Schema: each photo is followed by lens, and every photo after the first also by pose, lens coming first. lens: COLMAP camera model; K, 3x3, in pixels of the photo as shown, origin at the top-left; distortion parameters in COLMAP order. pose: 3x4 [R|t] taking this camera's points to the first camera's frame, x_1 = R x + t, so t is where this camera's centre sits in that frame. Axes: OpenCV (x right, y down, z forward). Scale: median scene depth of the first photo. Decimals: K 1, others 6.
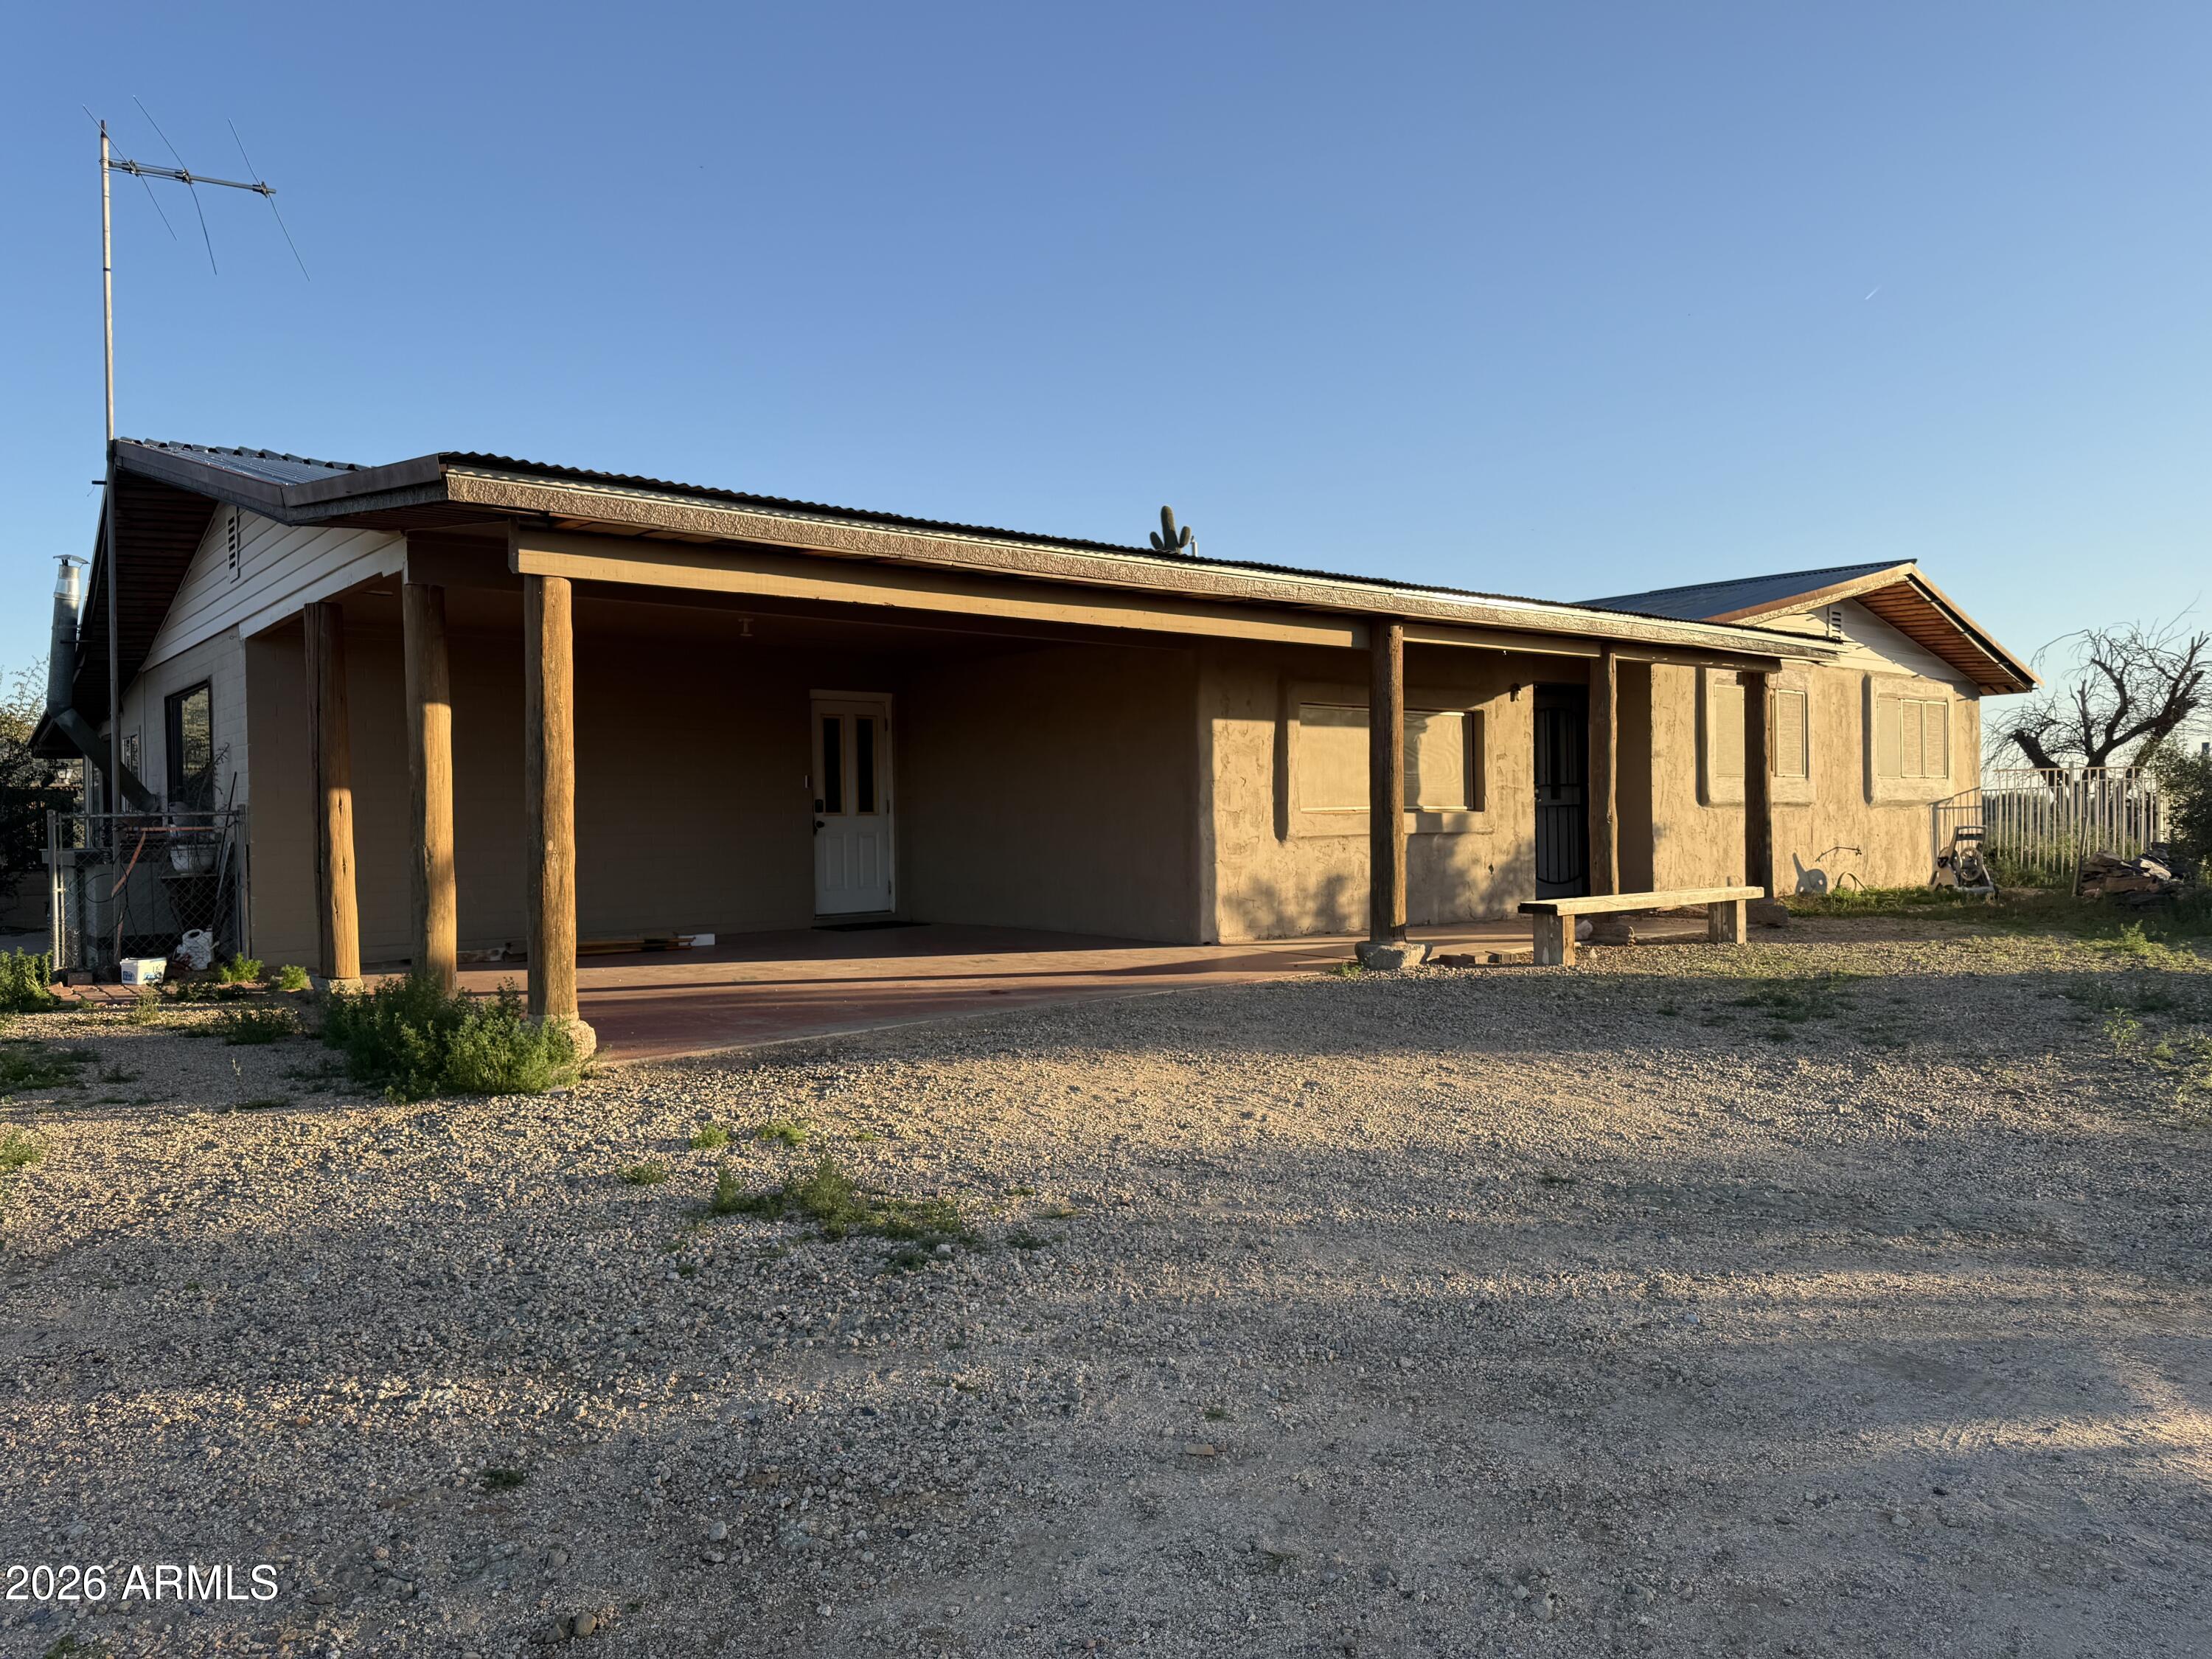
lens RADIAL K [[1525.0, 0, 1106.0], [0, 1525.0, 829.5], [0, 0, 1]] dist [0.042841, -0.047333]
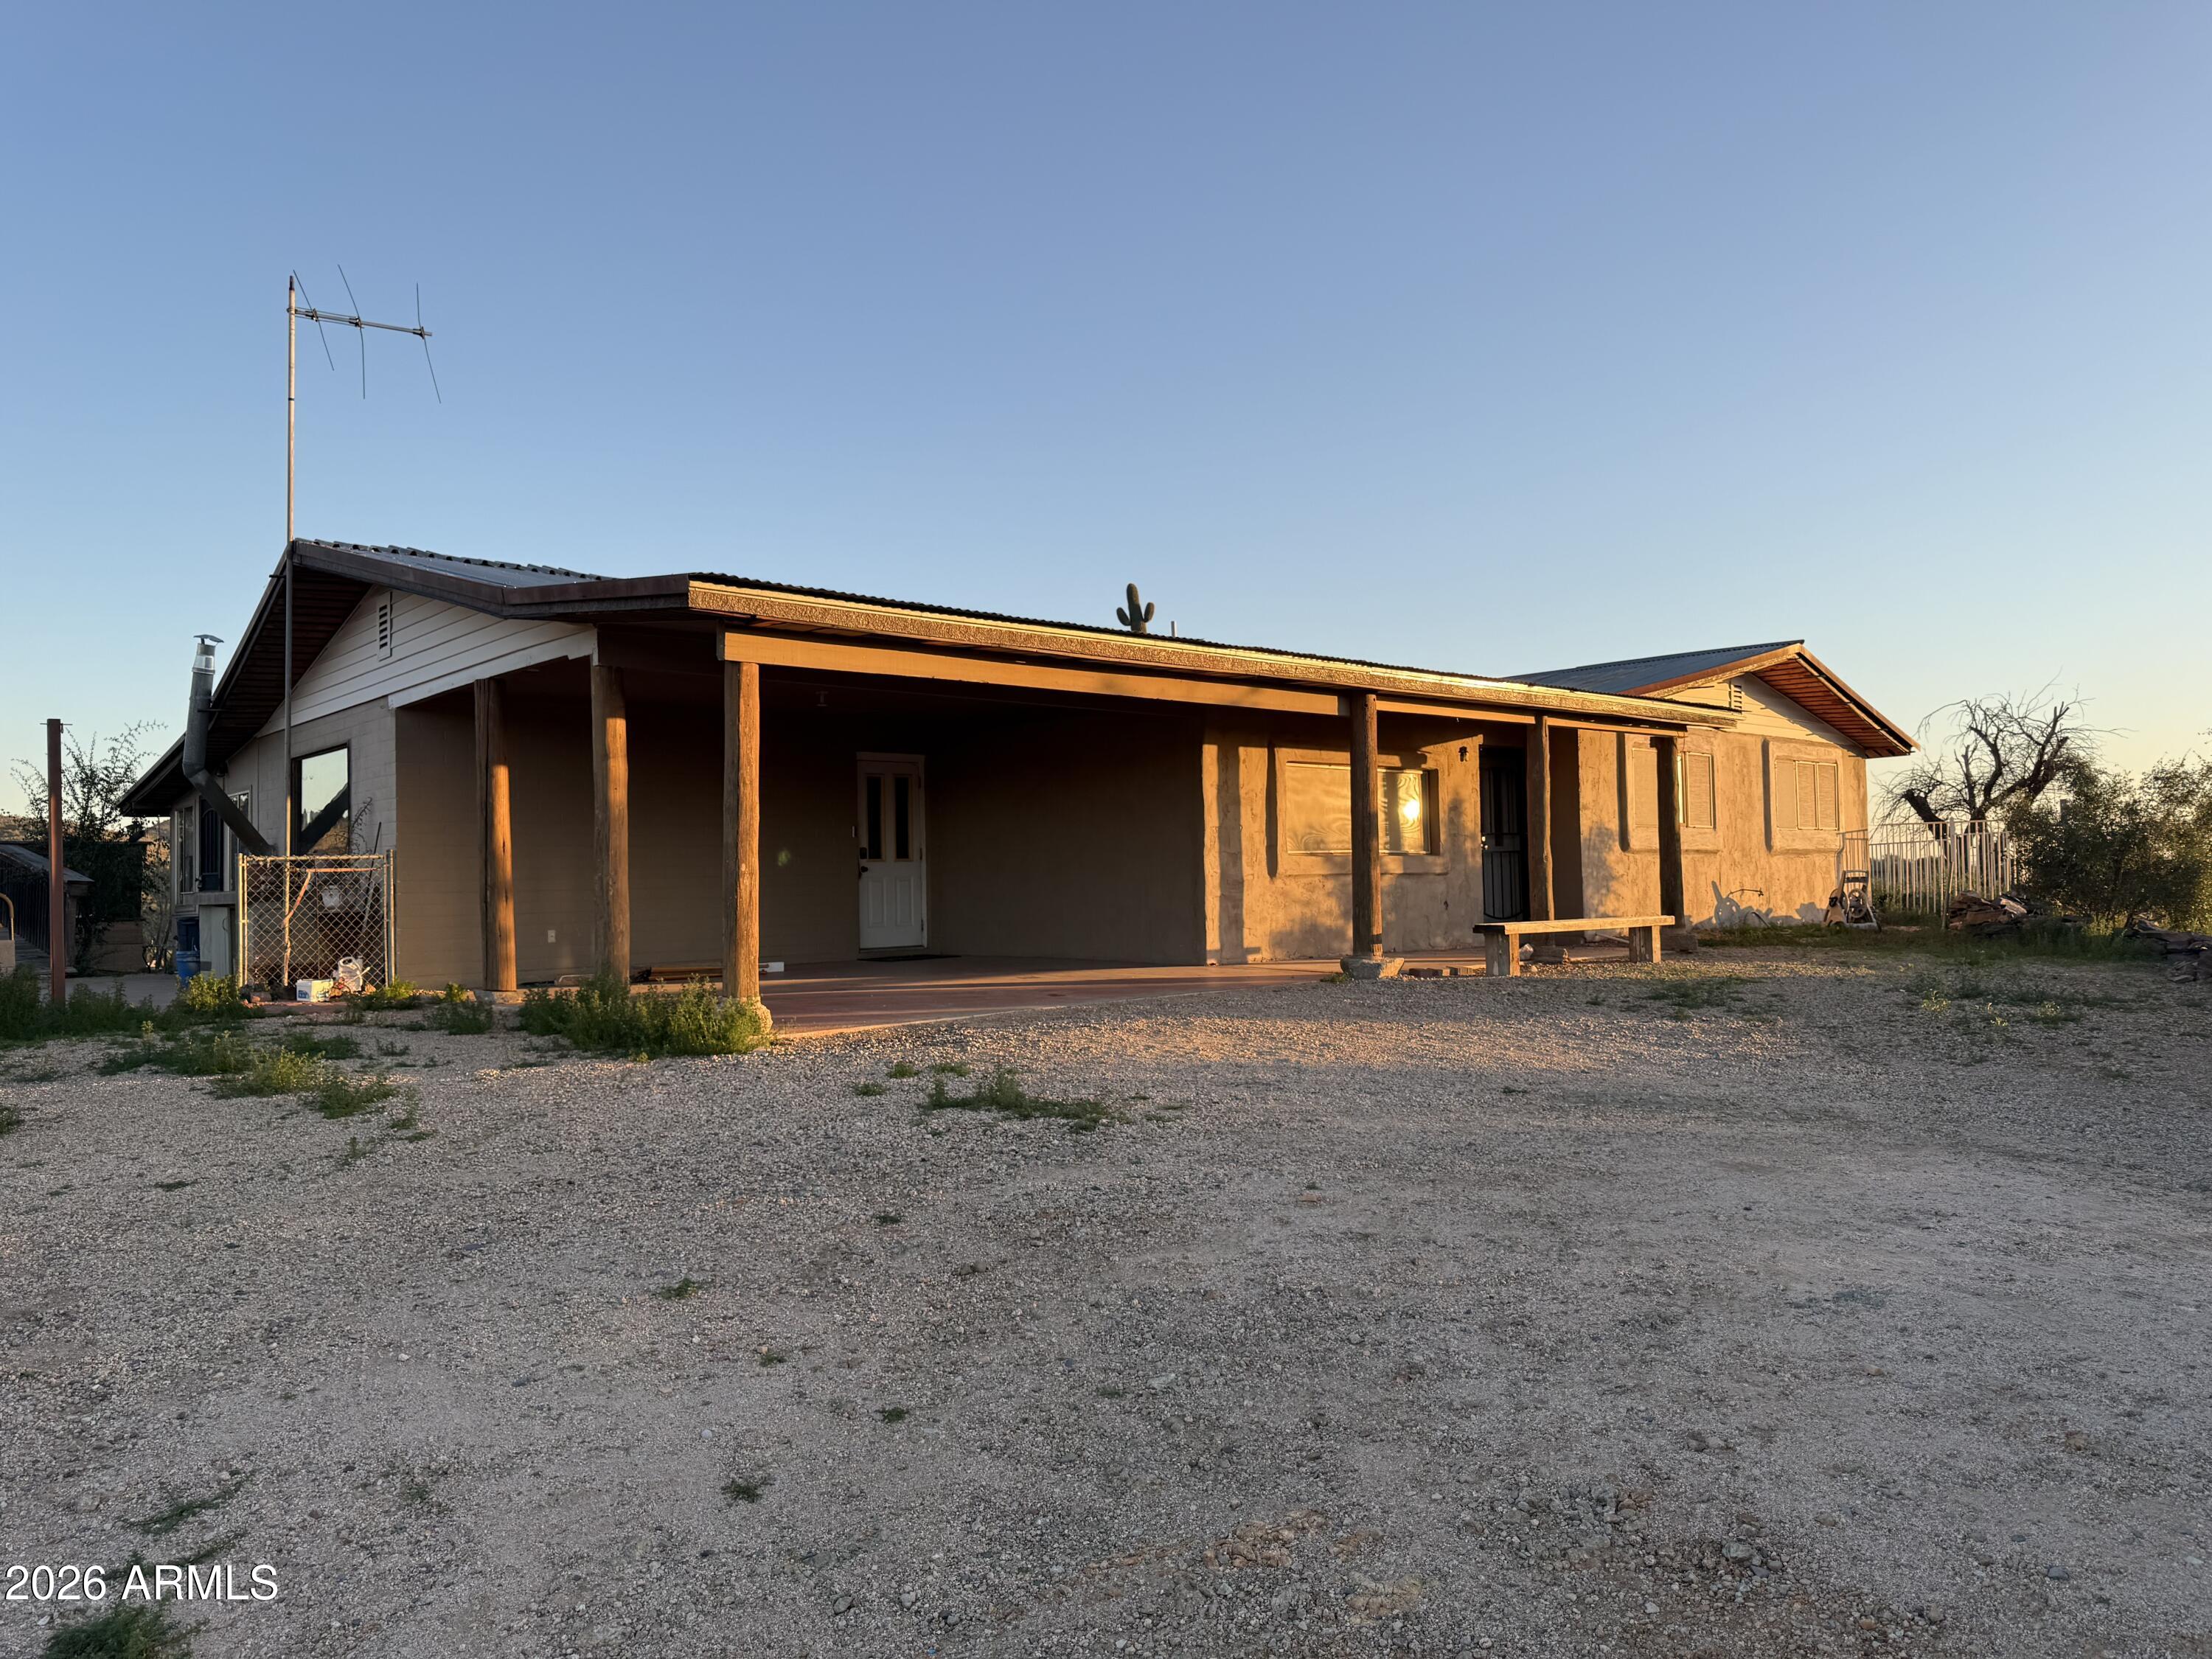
lens RADIAL K [[1525.0, 0, 1106.0], [0, 1525.0, 829.5], [0, 0, 1]] dist [0.042841, -0.047333]
pose [[0.999258, -0.002628, 0.038421, -0.050388], [0.004311, 0.999032, -0.043784, 0.017841], [-0.038269, 0.043917, 0.998302, -0.151182]]
